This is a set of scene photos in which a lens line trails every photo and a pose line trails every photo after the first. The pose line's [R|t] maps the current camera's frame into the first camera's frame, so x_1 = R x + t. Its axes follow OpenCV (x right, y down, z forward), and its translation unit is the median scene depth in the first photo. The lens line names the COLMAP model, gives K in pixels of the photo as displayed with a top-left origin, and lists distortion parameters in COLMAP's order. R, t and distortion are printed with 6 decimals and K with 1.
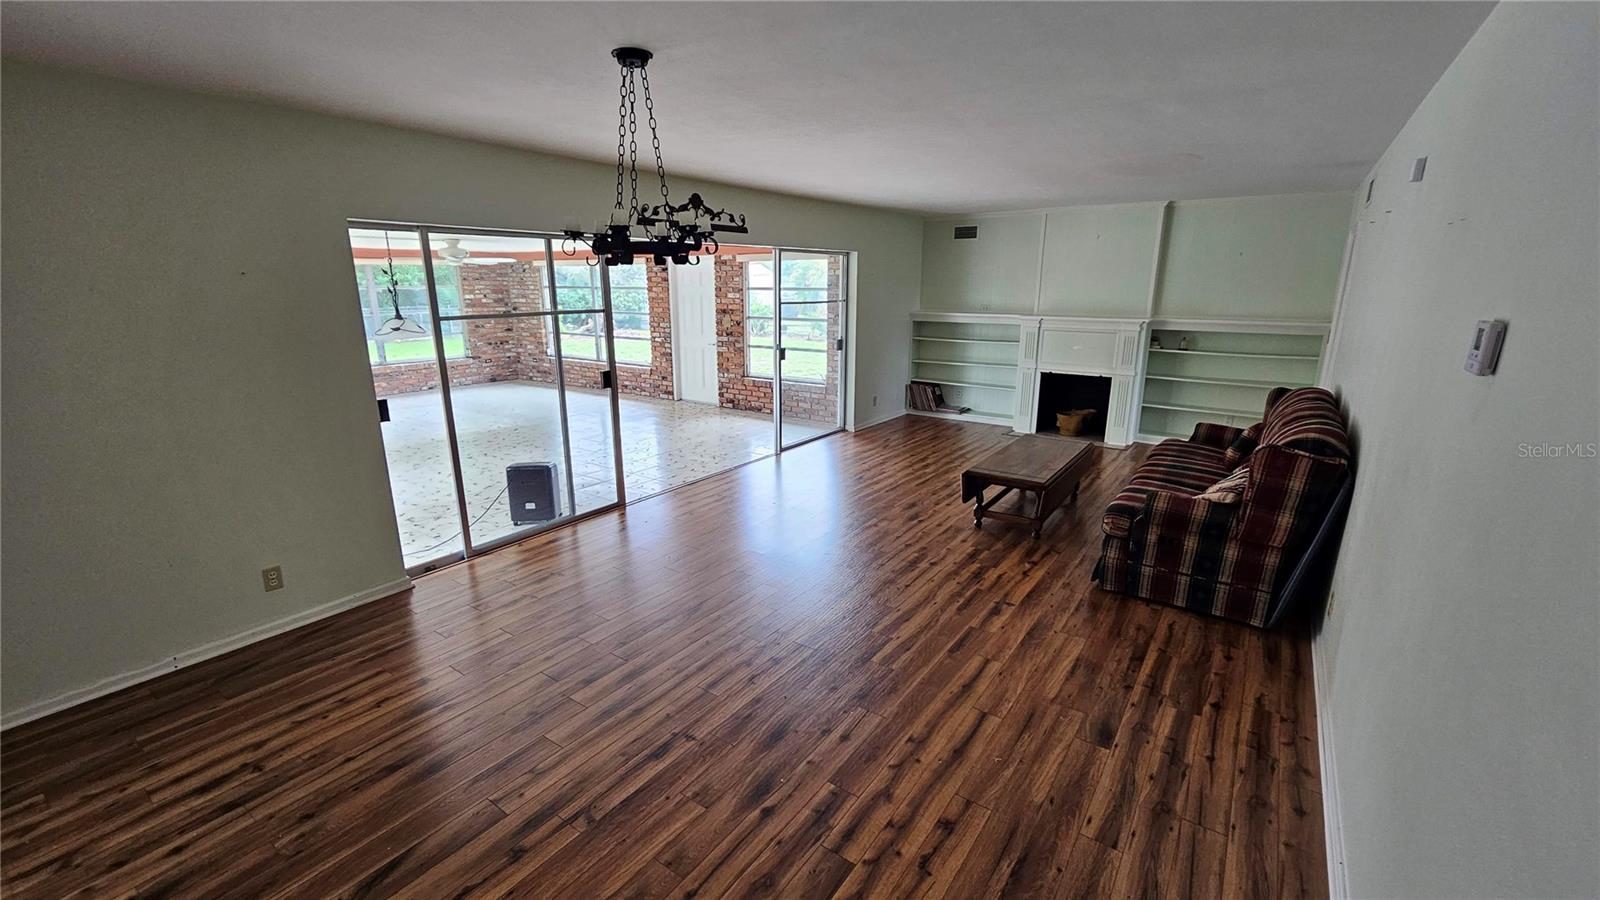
lens RADIAL K [[649.6, 0, 801.7], [0, 649.6, 448.4], [0, 0, 1]] dist [-0.001030, -0.000323]
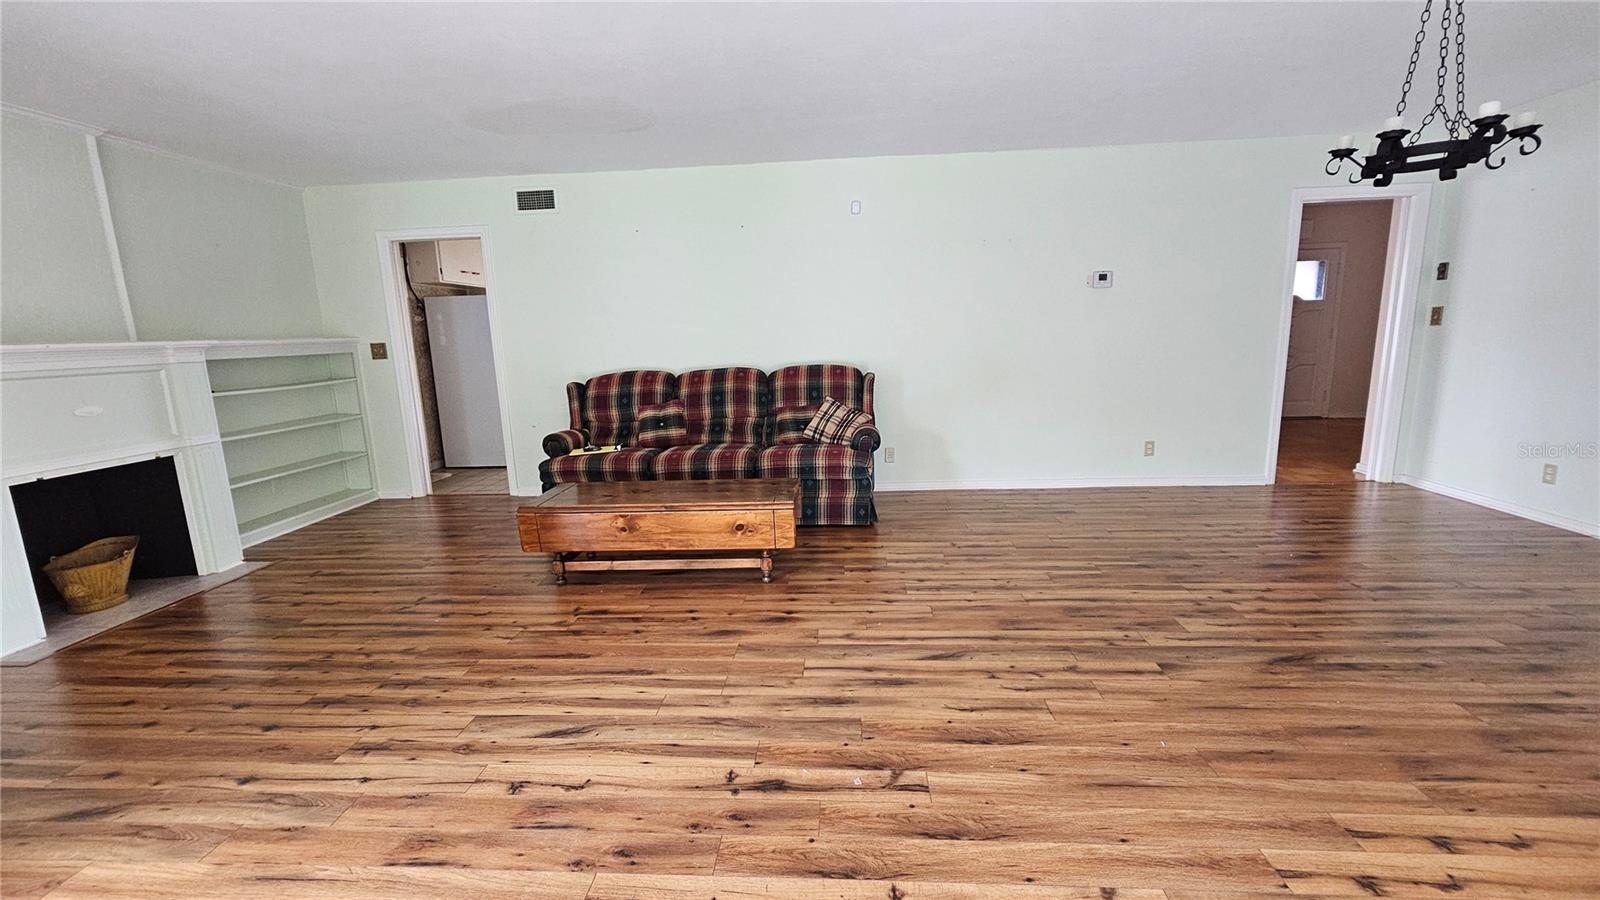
lens RADIAL K [[649.6, 0, 801.7], [0, 649.6, 448.4], [0, 0, 1]] dist [-0.001030, -0.000323]
pose [[-0.516314, -0.140495, 0.844797, -0.229802], [0.241980, 0.922322, 0.301278, -0.153499], [-0.821502, 0.359978, -0.442211, 0.842640]]
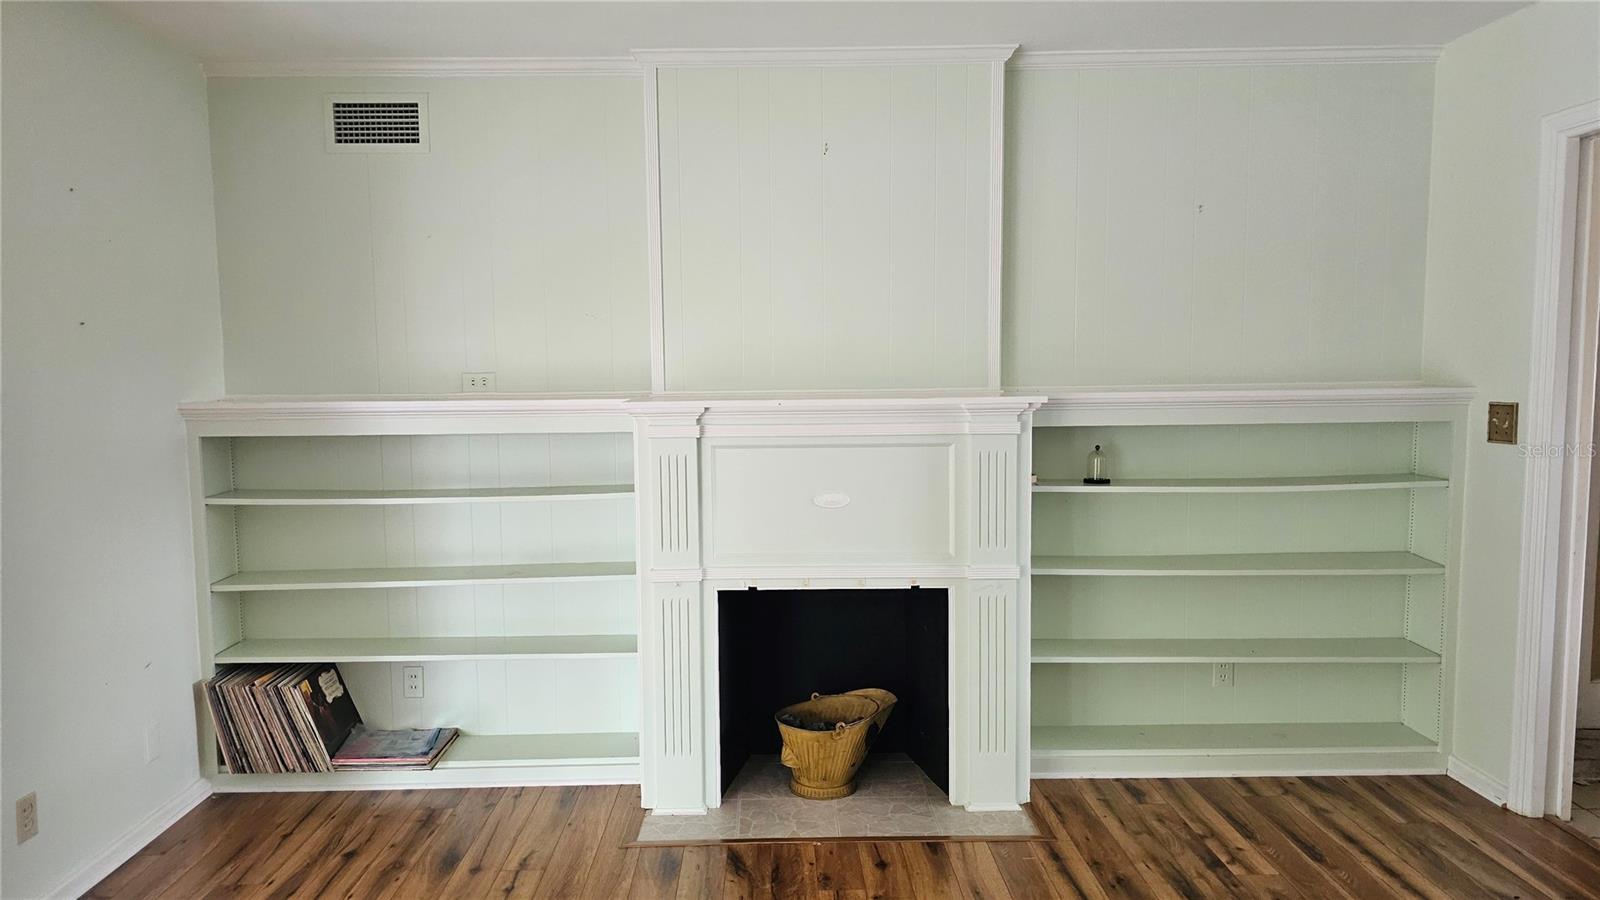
lens RADIAL K [[1048.4, 0, 800.0], [0, 1048.4, 450.0], [0, 0, 1]] dist [0.074615, -0.078339]
pose [[0.805406, -0.059894, 0.589689, 0.141659], [0.157878, 0.980618, -0.116032, -0.129715], [-0.571310, 0.186552, 0.799252, 0.653933]]
